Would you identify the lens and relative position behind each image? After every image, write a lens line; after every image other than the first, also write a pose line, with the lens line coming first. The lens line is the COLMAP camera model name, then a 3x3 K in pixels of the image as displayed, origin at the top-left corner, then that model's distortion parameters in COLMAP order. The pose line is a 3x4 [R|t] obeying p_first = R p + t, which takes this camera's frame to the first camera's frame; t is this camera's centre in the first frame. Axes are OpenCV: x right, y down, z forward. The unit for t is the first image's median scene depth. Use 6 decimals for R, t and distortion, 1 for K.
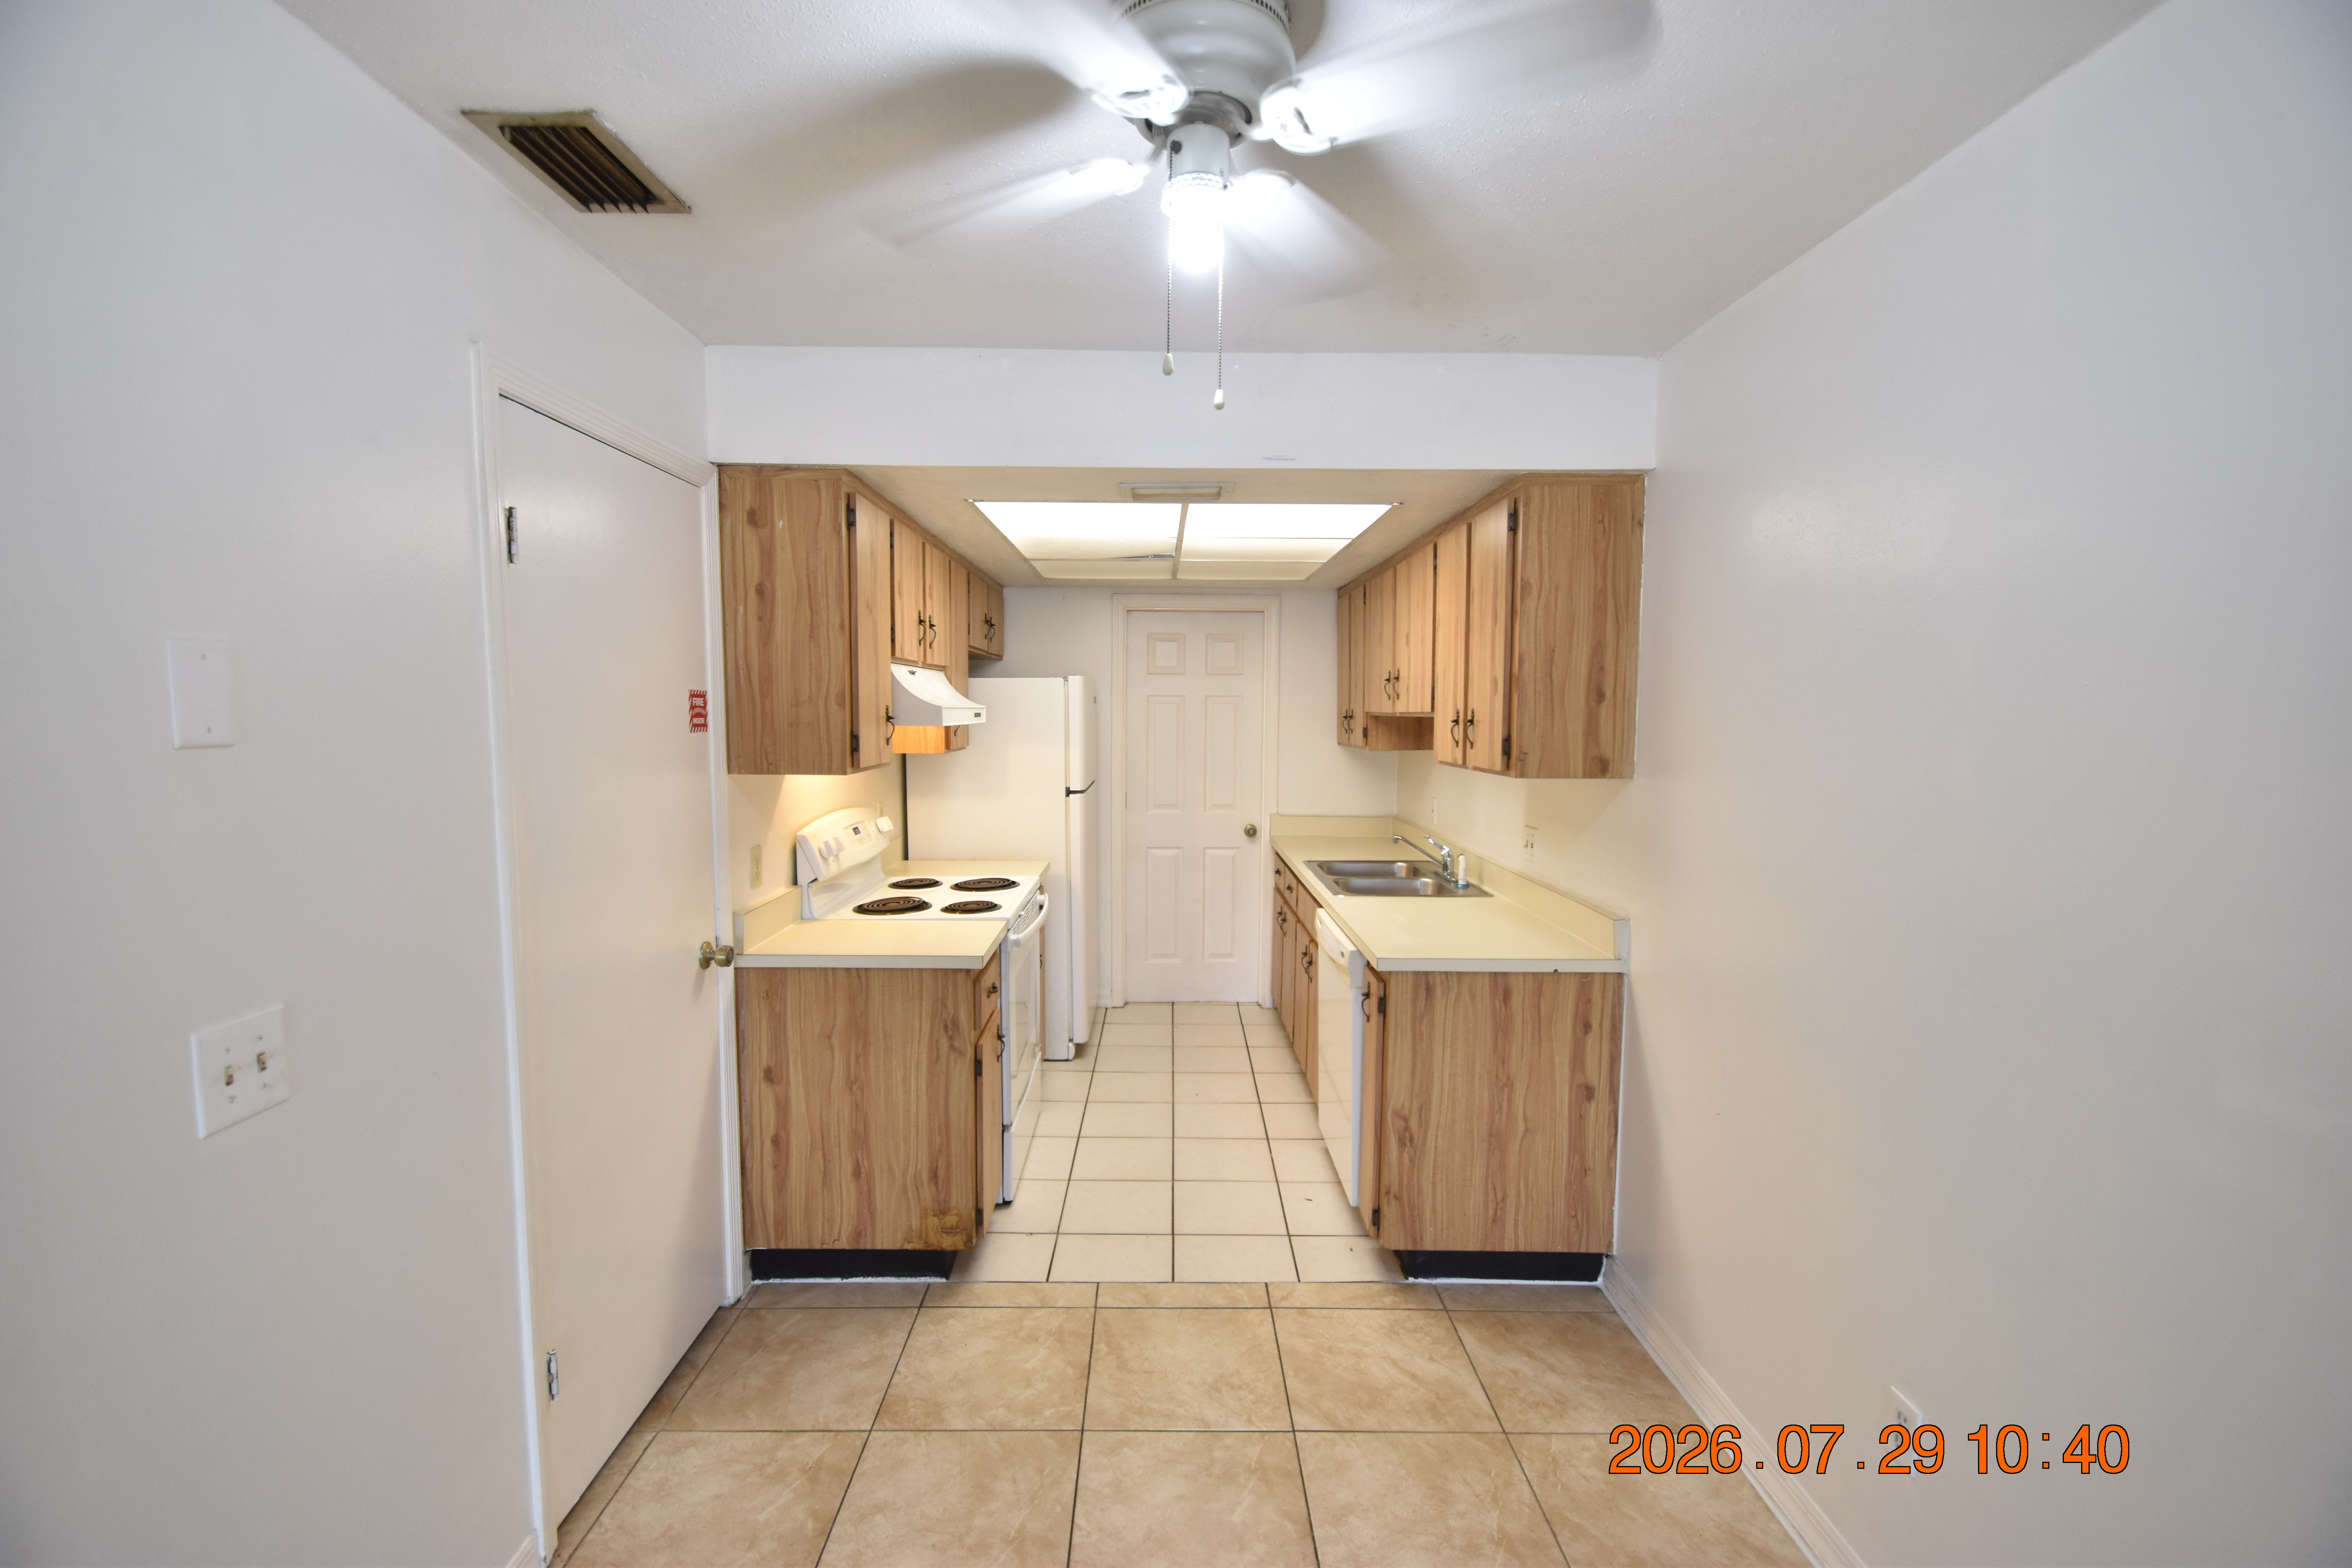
lens RADIAL K [[1023.8, 0, 1164.3], [0, 1023.8, 795.4], [0, 0, 1]] dist [0.017920, -0.019237]
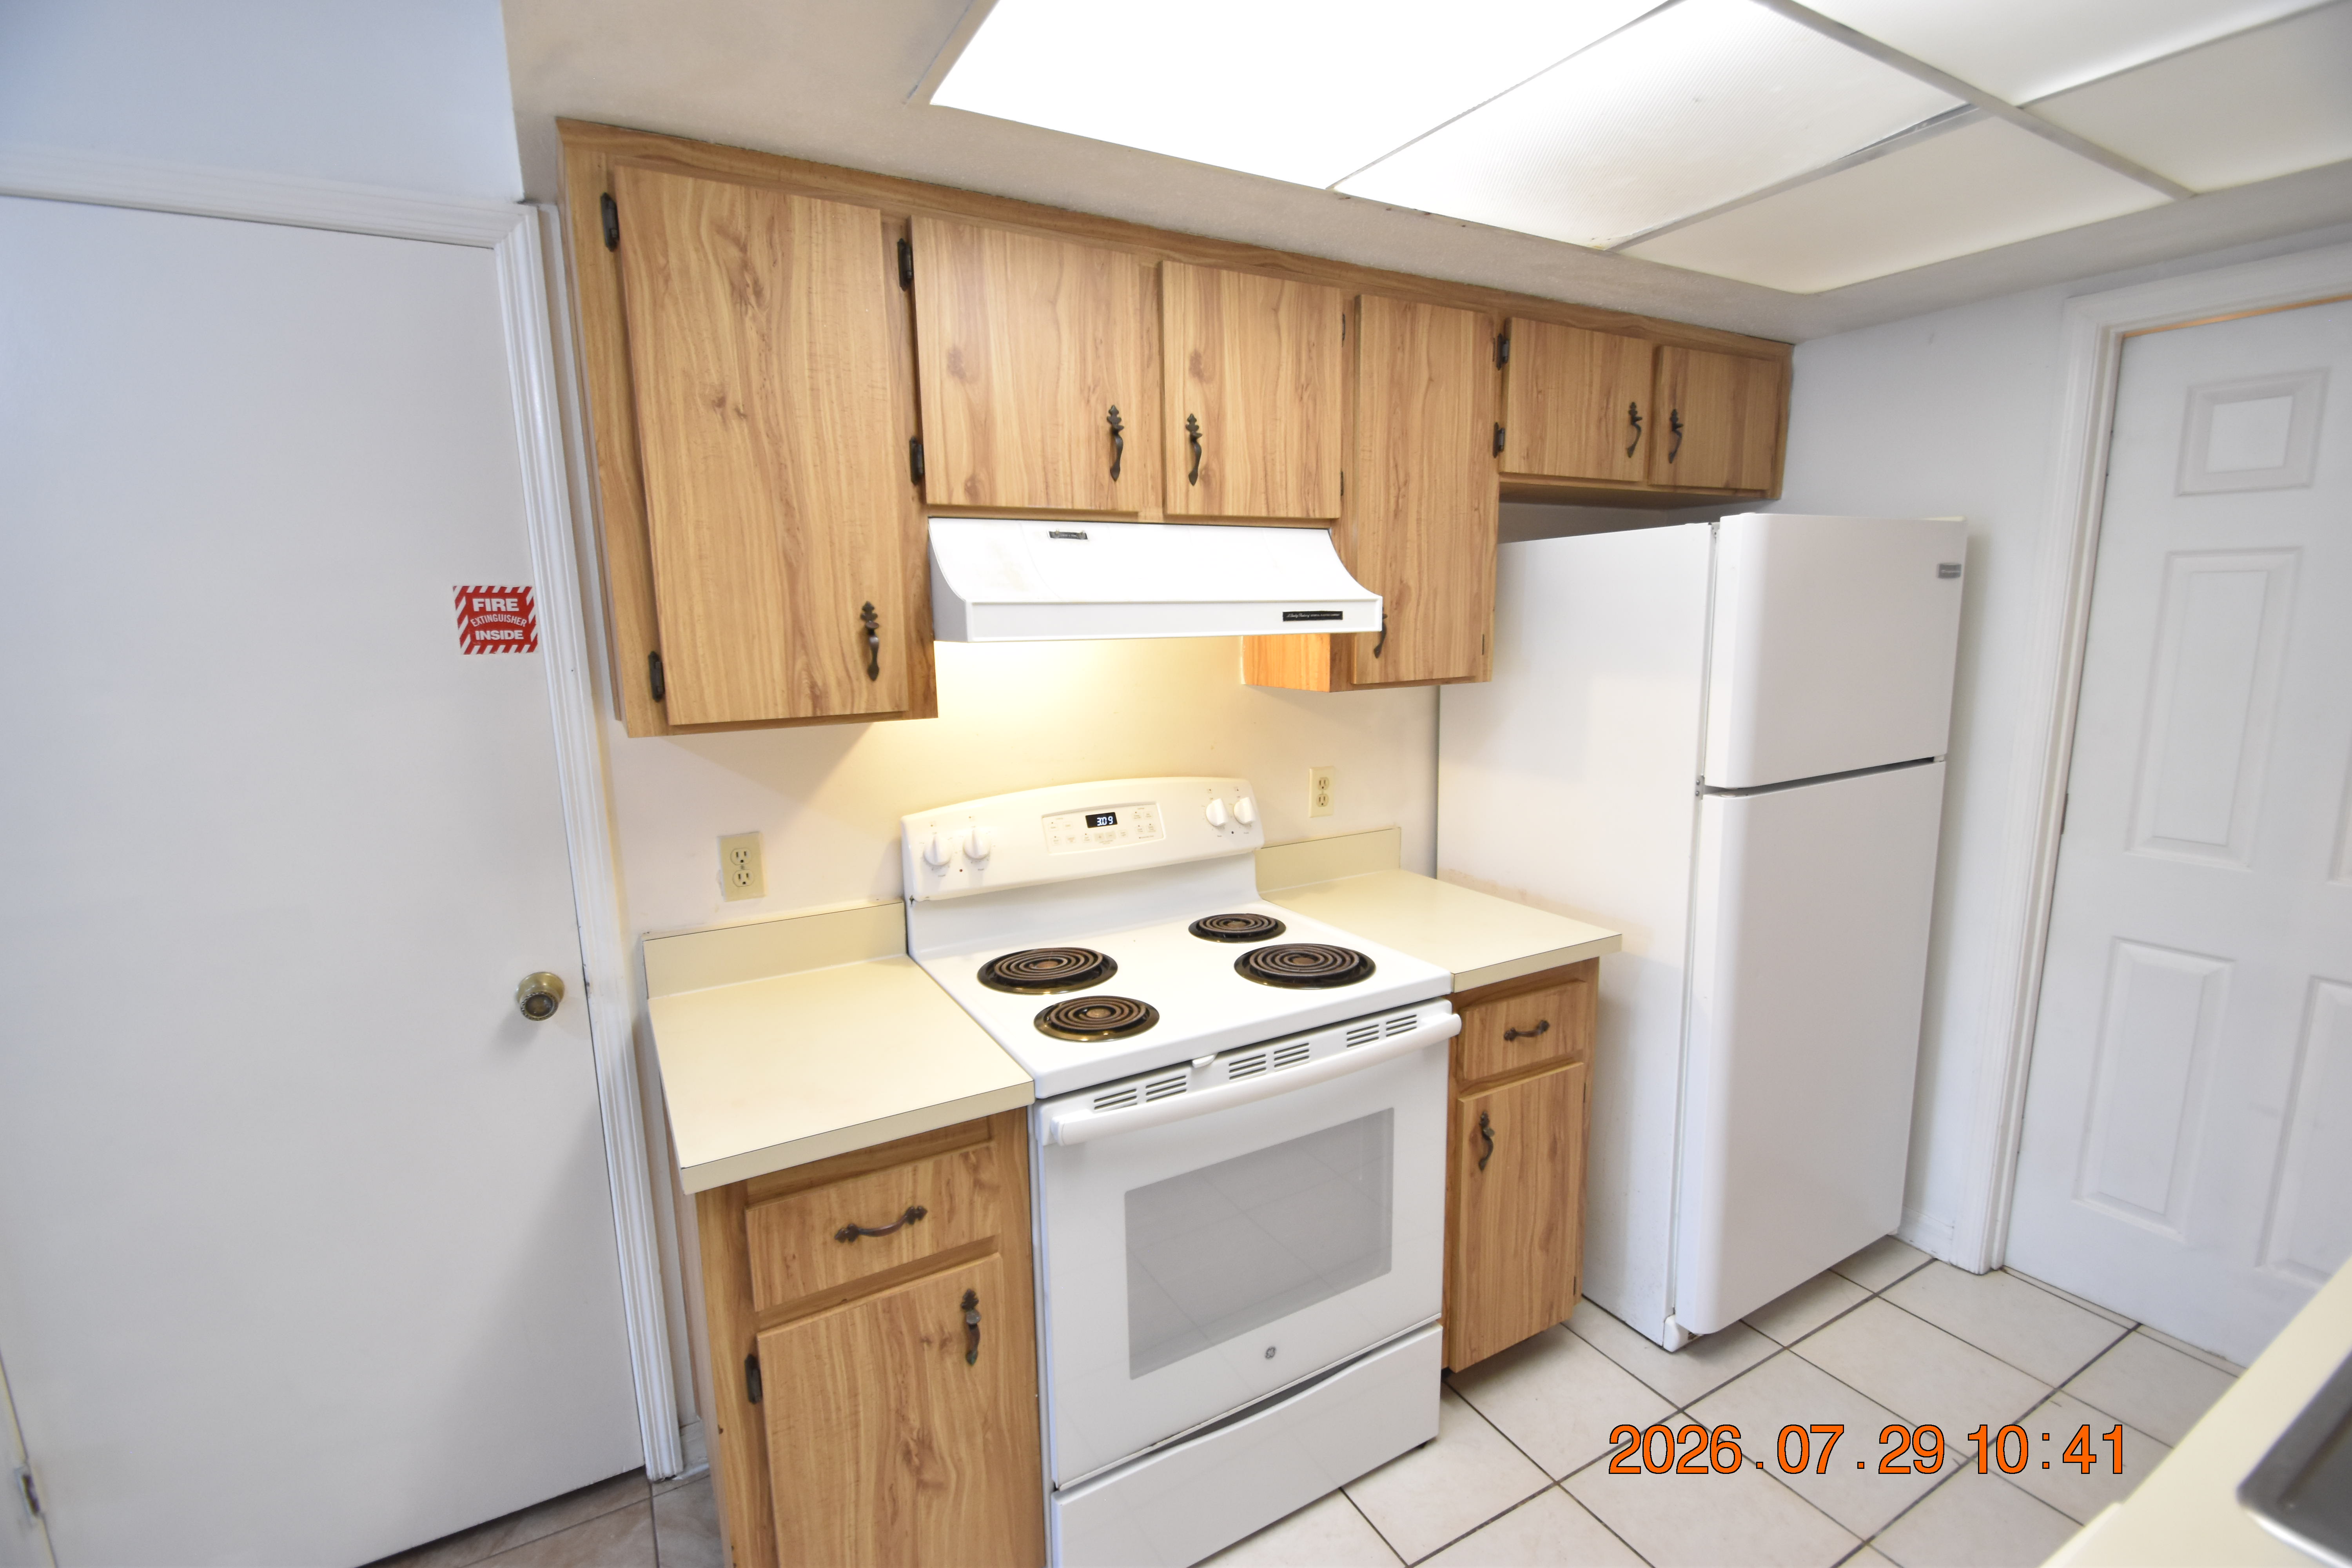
lens RADIAL K [[1023.8, 0, 1164.3], [0, 1023.8, 795.4], [0, 0, 1]] dist [0.017920, -0.019237]
pose [[0.493978, 0.129244, -0.859815, 0.171181], [-0.053076, 0.991529, 0.118550, -0.039986], [0.867853, -0.012926, 0.496653, 0.581542]]
